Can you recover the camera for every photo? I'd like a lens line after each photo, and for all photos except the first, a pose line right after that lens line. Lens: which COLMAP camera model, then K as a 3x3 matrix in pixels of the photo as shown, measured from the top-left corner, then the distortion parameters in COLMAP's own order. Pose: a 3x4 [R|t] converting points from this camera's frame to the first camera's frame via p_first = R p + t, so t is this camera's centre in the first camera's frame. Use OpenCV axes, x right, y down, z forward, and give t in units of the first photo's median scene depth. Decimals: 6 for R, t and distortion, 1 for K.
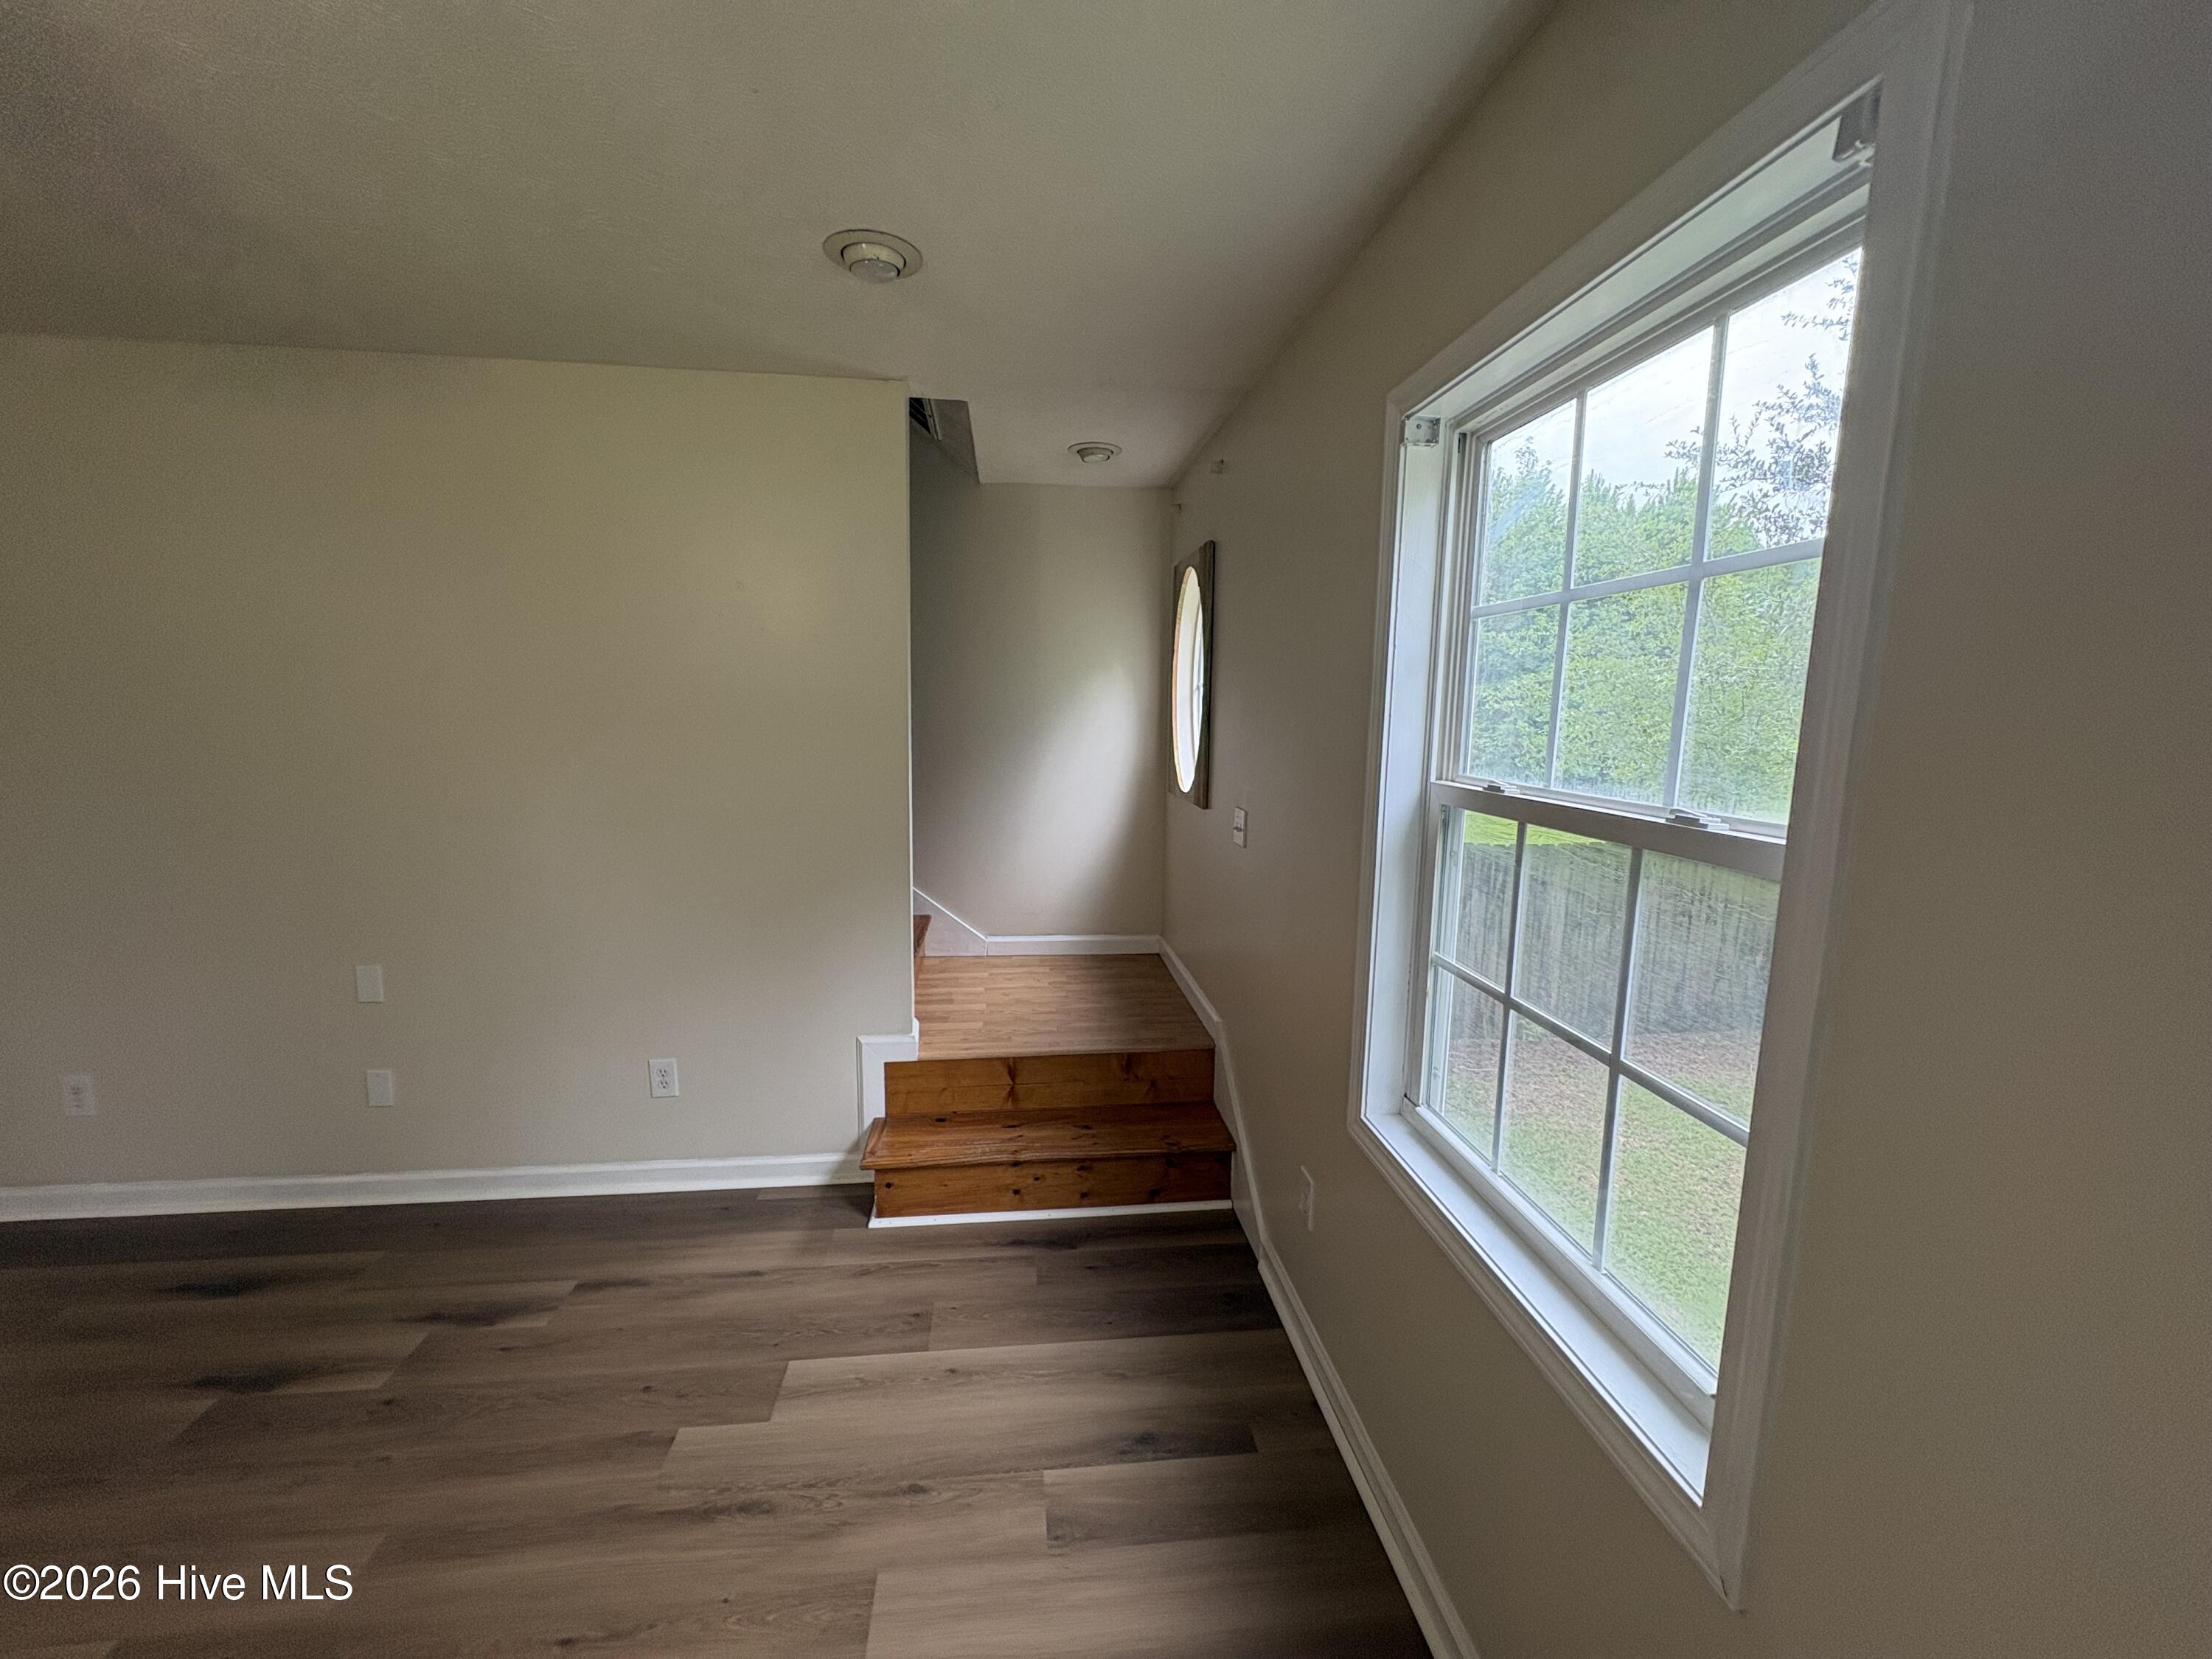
lens RADIAL K [[889.6, 0, 1111.2], [0, 889.6, 843.6], [0, 0, 1]] dist [-0.000179, 0.000002]
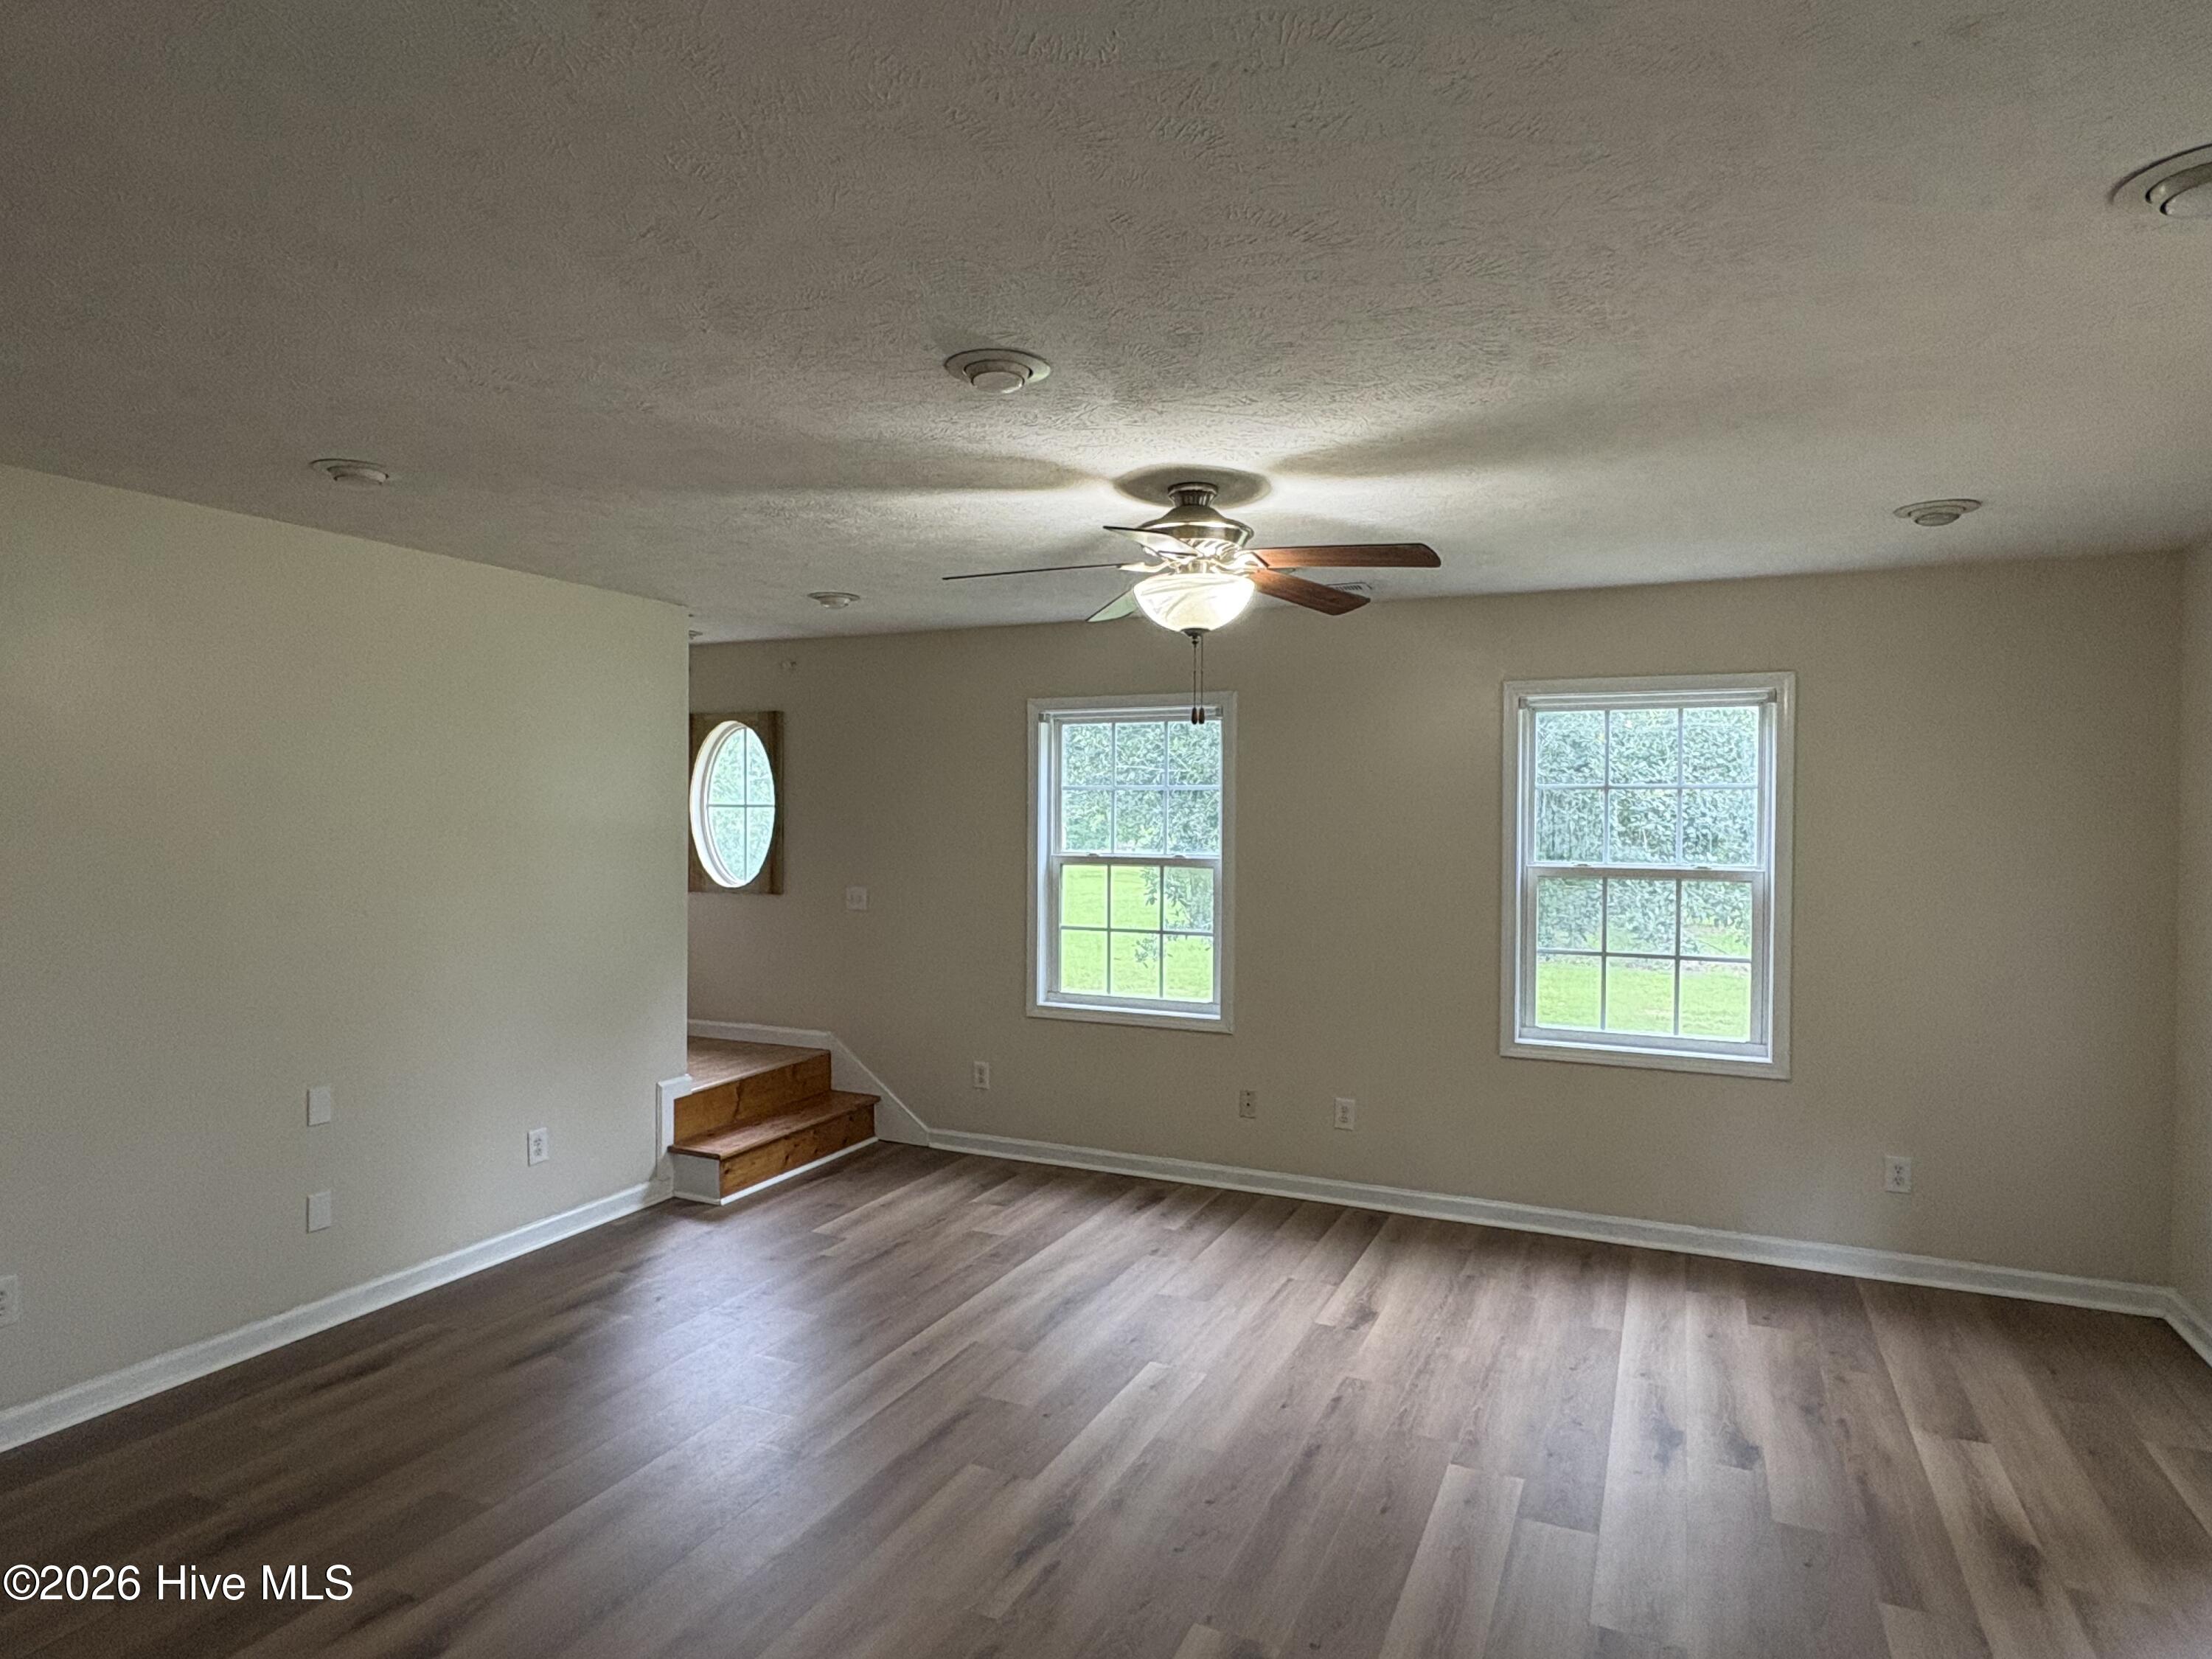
lens RADIAL K [[1229.5, 0, 1119.2], [0, 1229.5, 833.7], [0, 0, 1]] dist [-0.010768, -0.000137]
pose [[0.503991, -0.025317, 0.863338, -1.805514], [0.140755, 0.988615, -0.053177, 0.057738], [-0.852163, 0.148320, 0.501816, -0.642583]]
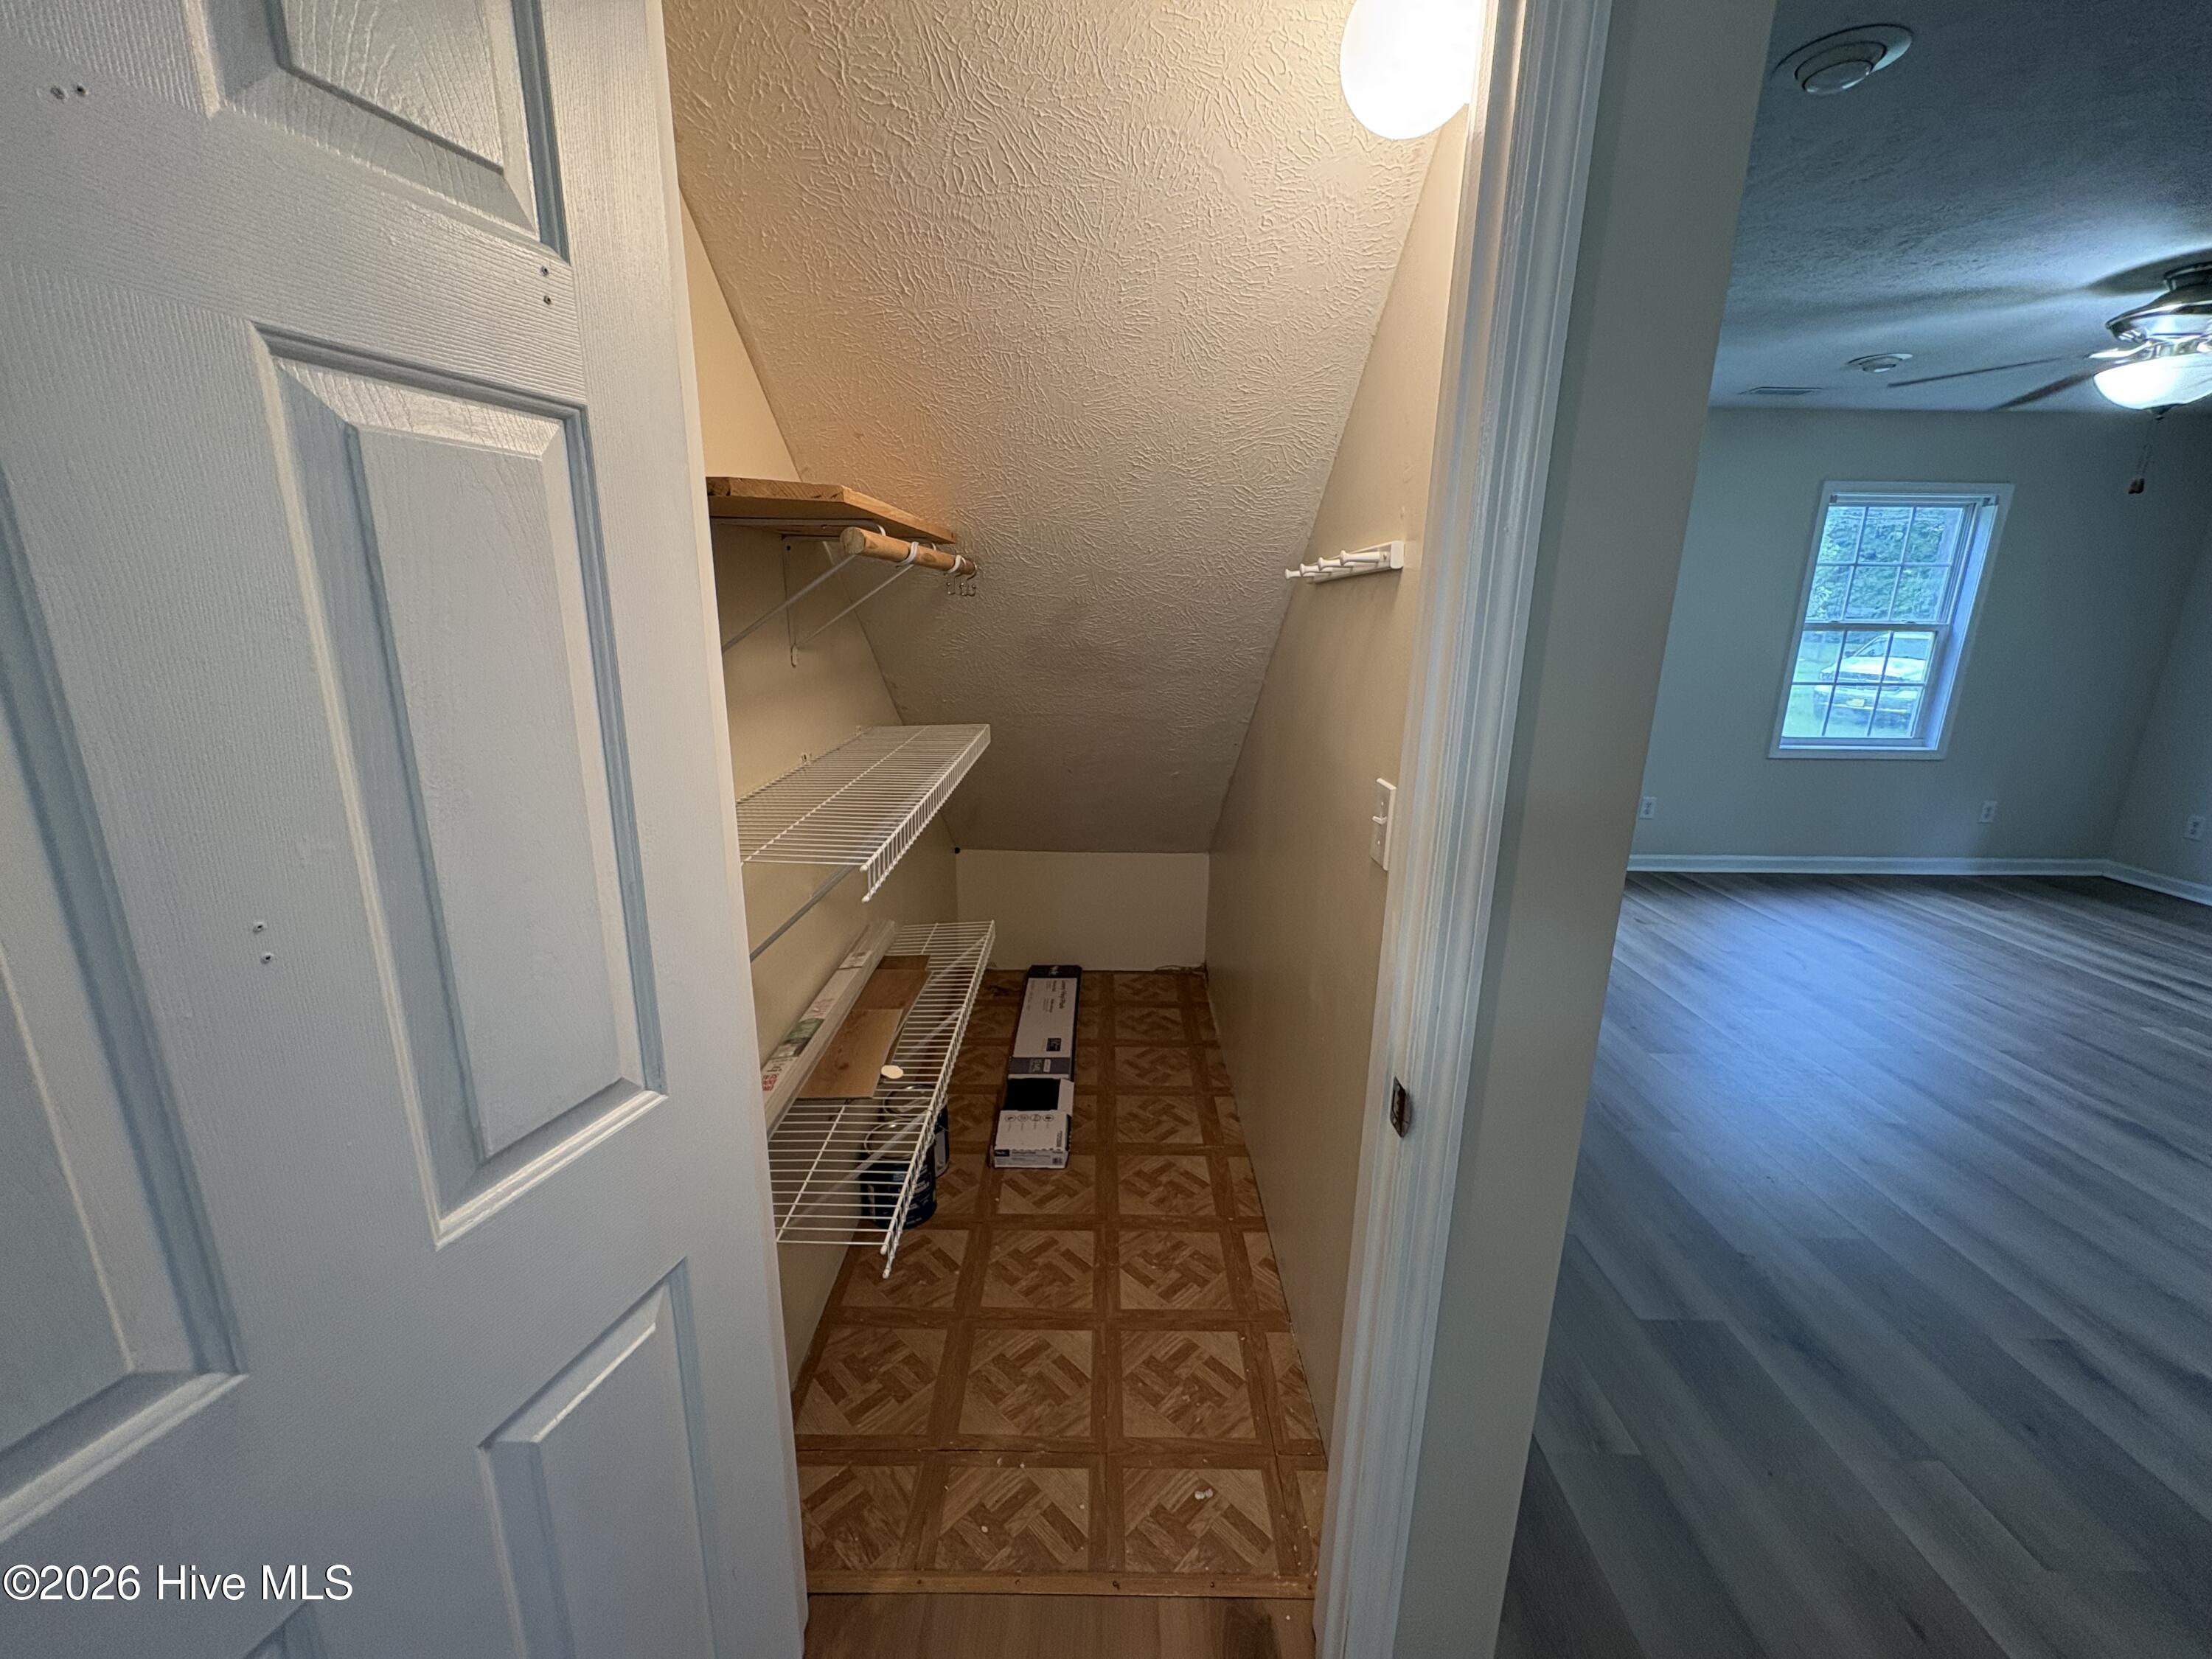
lens RADIAL K [[889.6, 0, 1096.2], [0, 889.6, 831.9], [0, 0, 1]] dist [-0.000179, 0.000002]
pose [[0.119324, -0.285200, 0.951011, -2.015931], [0.154097, 0.951568, 0.266032, -0.257506], [-0.980824, 0.114804, 0.157493, 1.238071]]
